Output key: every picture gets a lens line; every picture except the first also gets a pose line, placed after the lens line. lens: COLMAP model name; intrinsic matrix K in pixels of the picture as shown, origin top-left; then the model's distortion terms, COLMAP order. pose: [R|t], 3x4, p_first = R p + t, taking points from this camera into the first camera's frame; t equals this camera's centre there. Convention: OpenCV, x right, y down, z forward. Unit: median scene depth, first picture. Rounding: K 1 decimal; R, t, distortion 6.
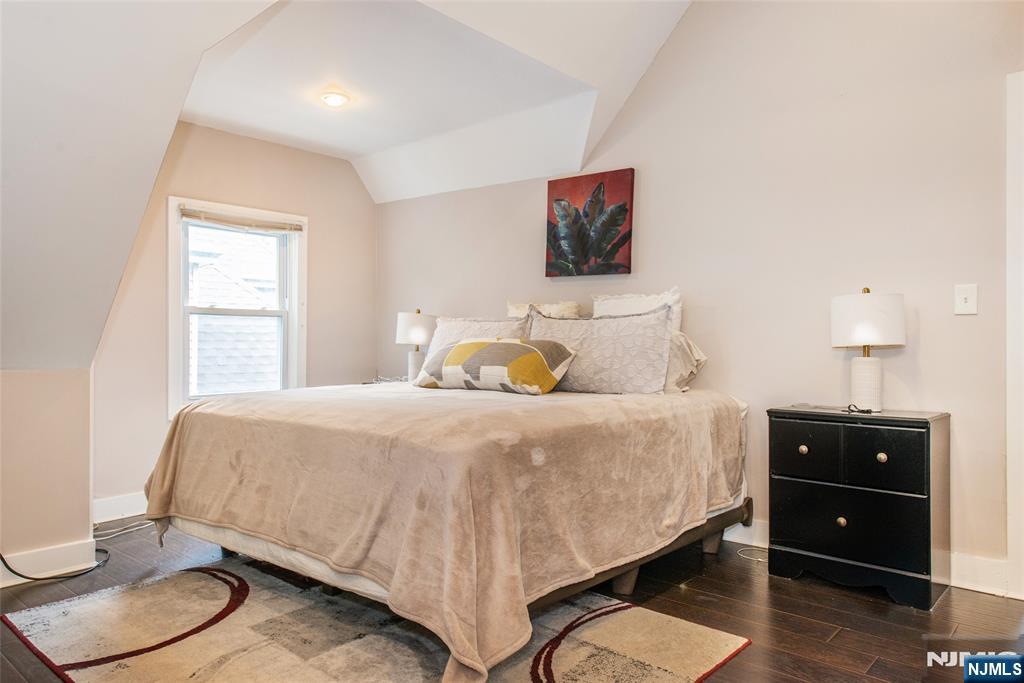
lens RADIAL K [[702.9, 0, 511.5], [0, 702.9, 341.1], [0, 0, 1]] dist [0.019384, -0.000186]
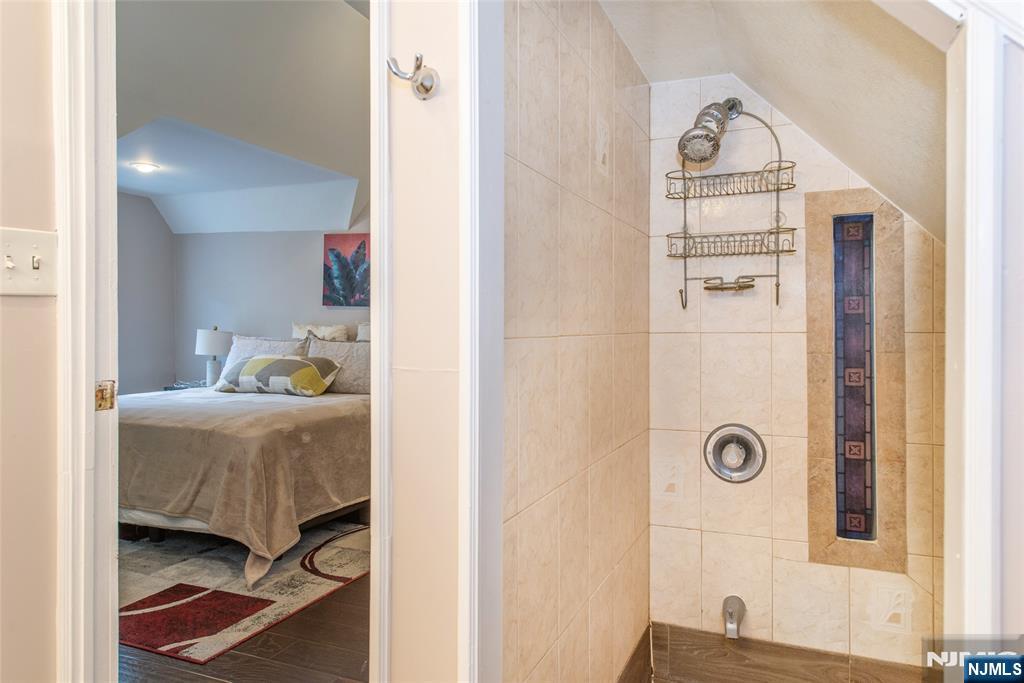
lens RADIAL K [[659.2, 0, 536.3], [0, 659.2, 334.5], [0, 0, 1]] dist [0.008446, -0.003015]
pose [[0.943378, 0.000455, 0.331719, 0.030892], [-0.001908, 0.999990, 0.004056, -0.081790], [-0.331714, -0.004460, 0.943369, -0.613873]]
